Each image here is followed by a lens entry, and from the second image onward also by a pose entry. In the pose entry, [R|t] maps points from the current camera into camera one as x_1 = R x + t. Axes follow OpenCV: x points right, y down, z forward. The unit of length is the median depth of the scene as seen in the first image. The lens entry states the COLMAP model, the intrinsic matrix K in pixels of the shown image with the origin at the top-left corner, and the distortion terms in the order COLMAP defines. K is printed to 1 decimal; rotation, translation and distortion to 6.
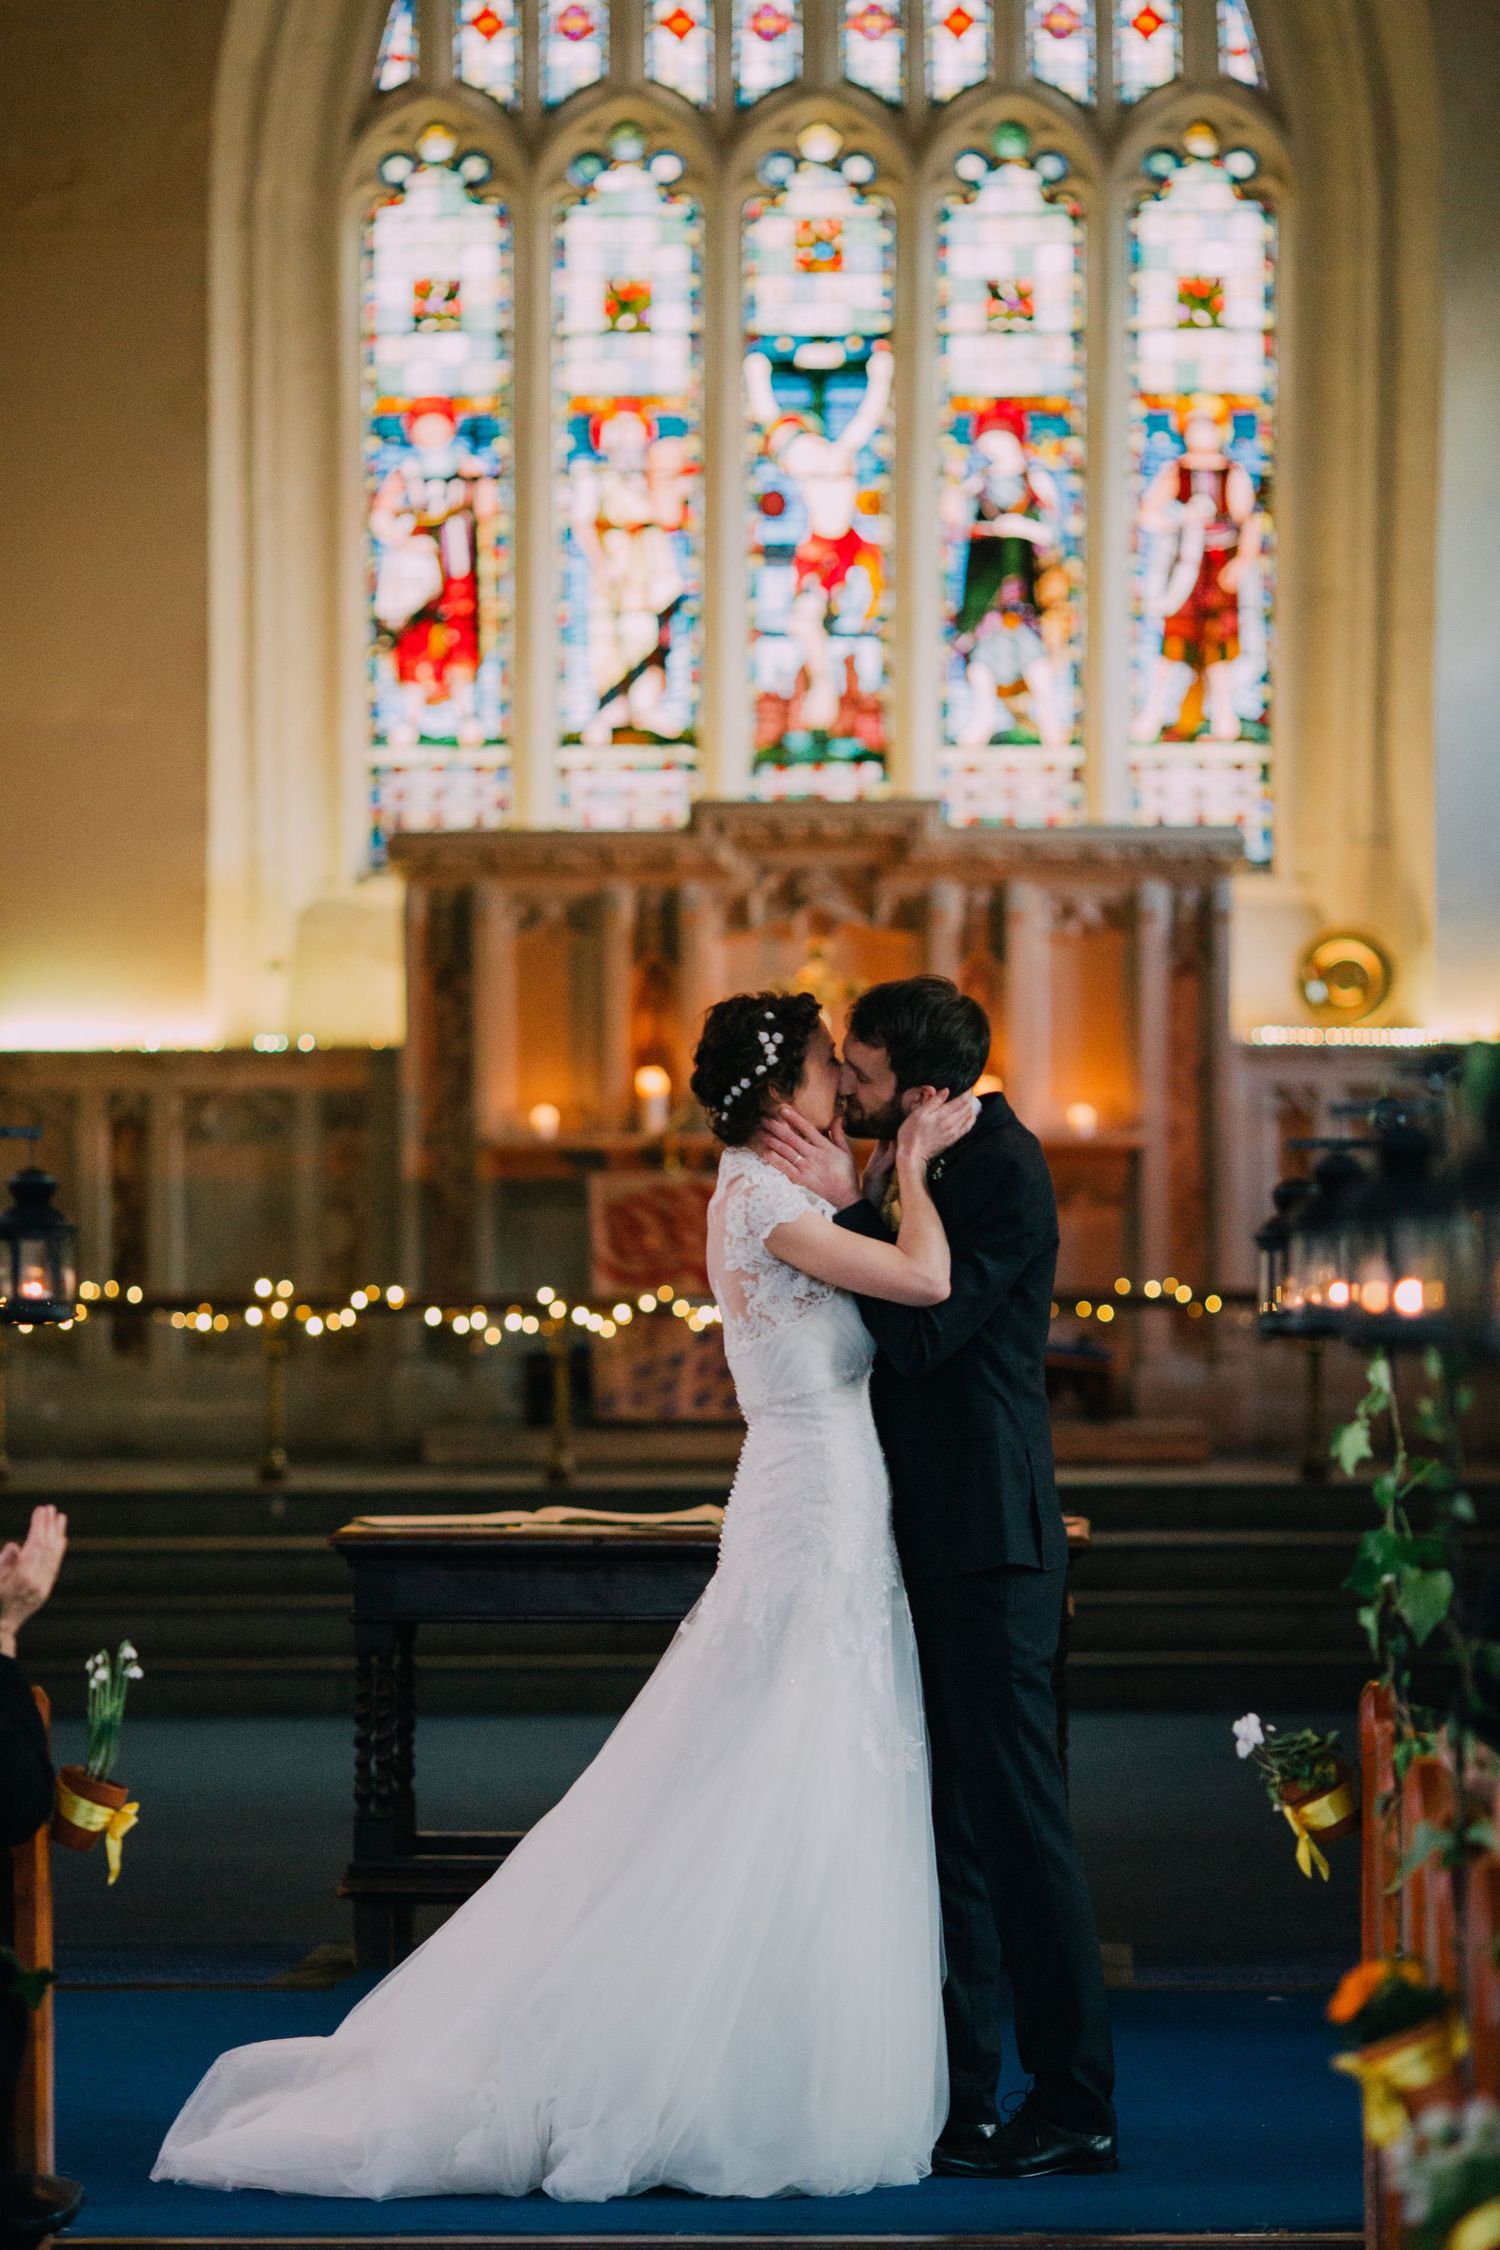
lens RADIAL K [[8733.6, 0, 750.0], [0, 8733.6, 1125.0], [0, 0, 1]] dist [0.267428, -0.499738]
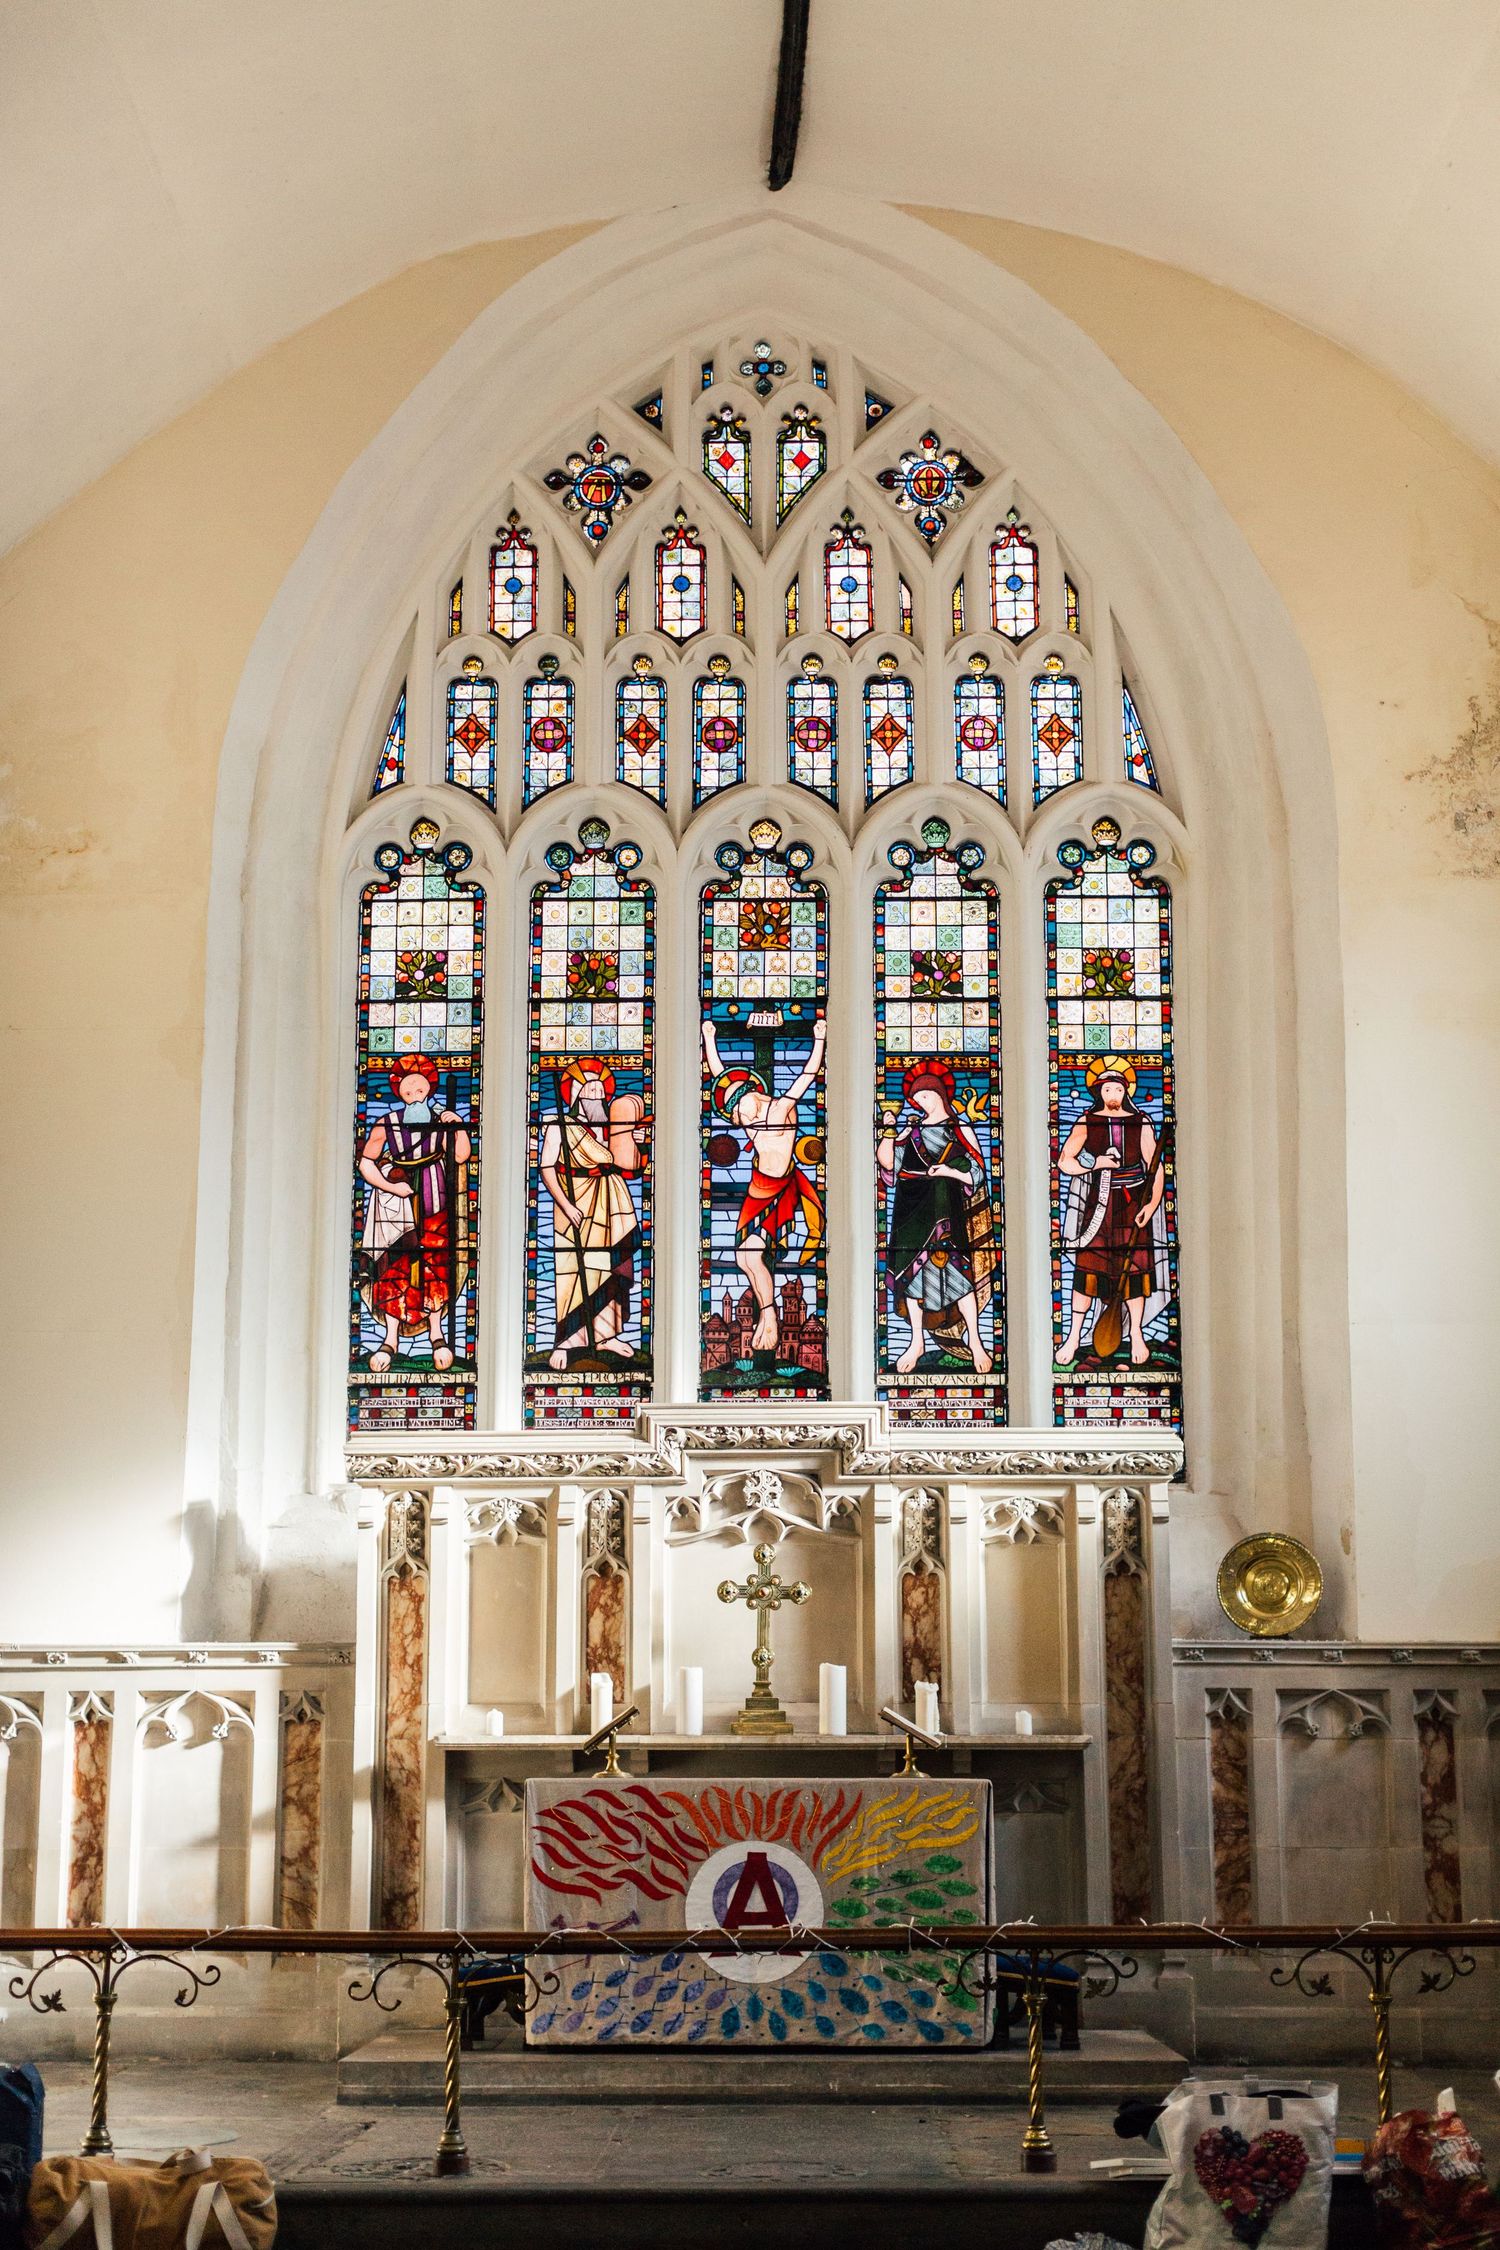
lens RADIAL K [[3536.2, 0, 750.0], [0, 3536.2, 1125.0], [0, 0, 1]] dist [0.008072, 0.218425]
pose [[0.999943, 0.005664, 0.009064, 0.002122], [-0.004031, 0.985267, -0.170974, 0.001644], [-0.009899, 0.170927, 0.985234, 0.579454]]
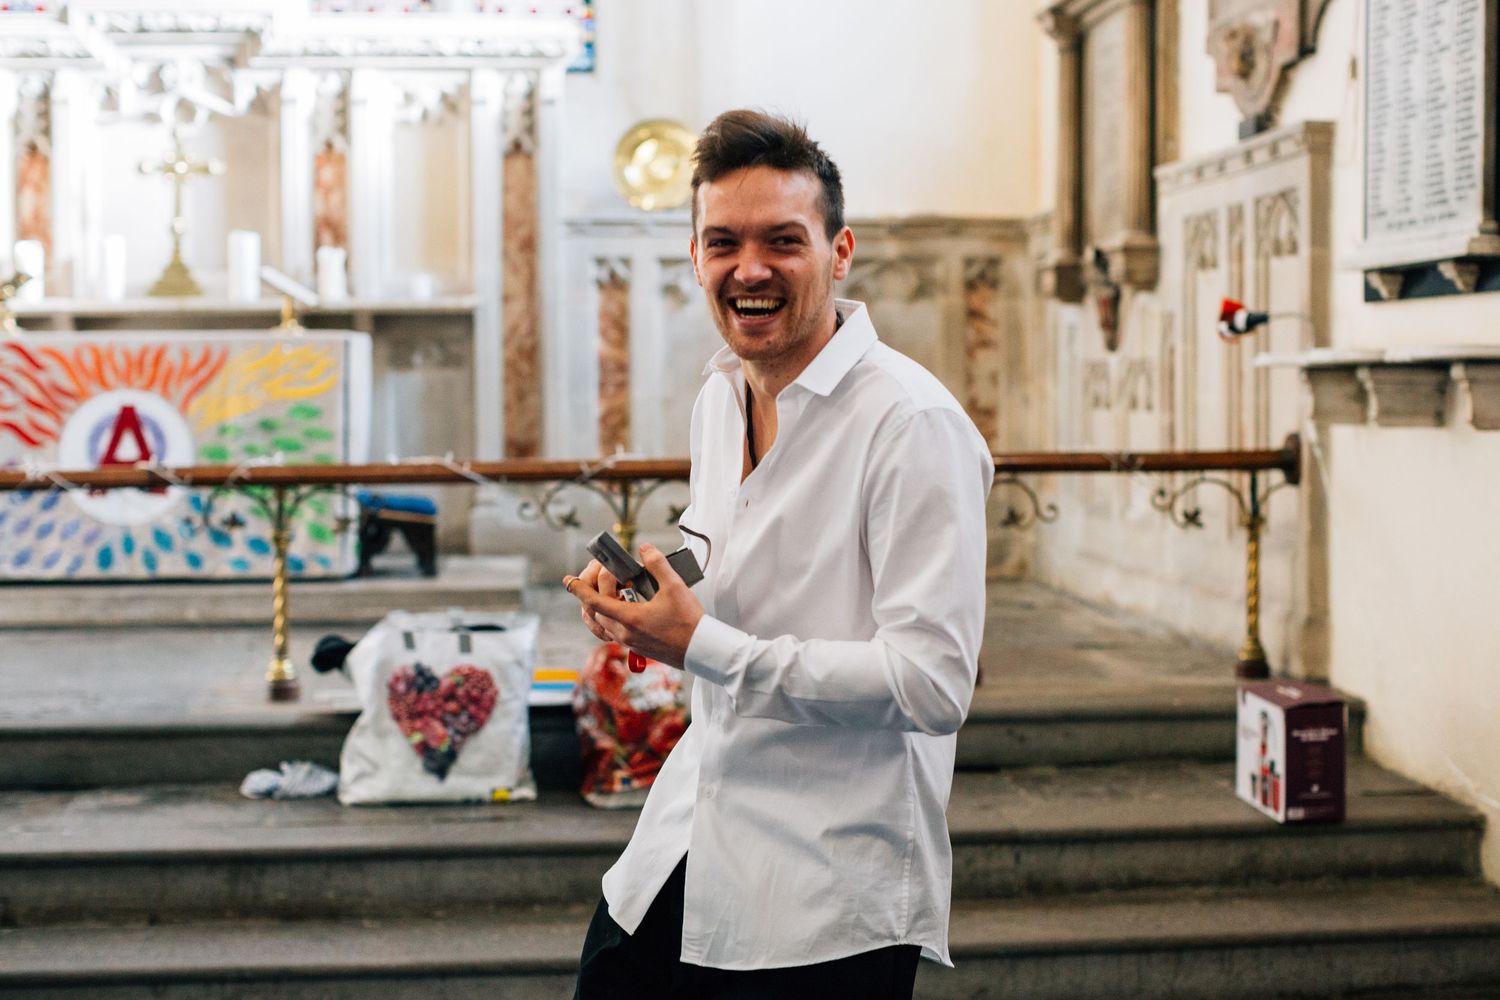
lens RADIAL K [[2357.5, 0, 750.0], [0, 2357.5, 500.0], [0, 0, 1]] dist [0.008072, 0.218425]
pose [[0.997452, -0.007240, 0.070968, 0.058011], [0.002961, 0.998181, 0.060216, 0.008643], [-0.071274, -0.059853, 0.995659, 0.692597]]
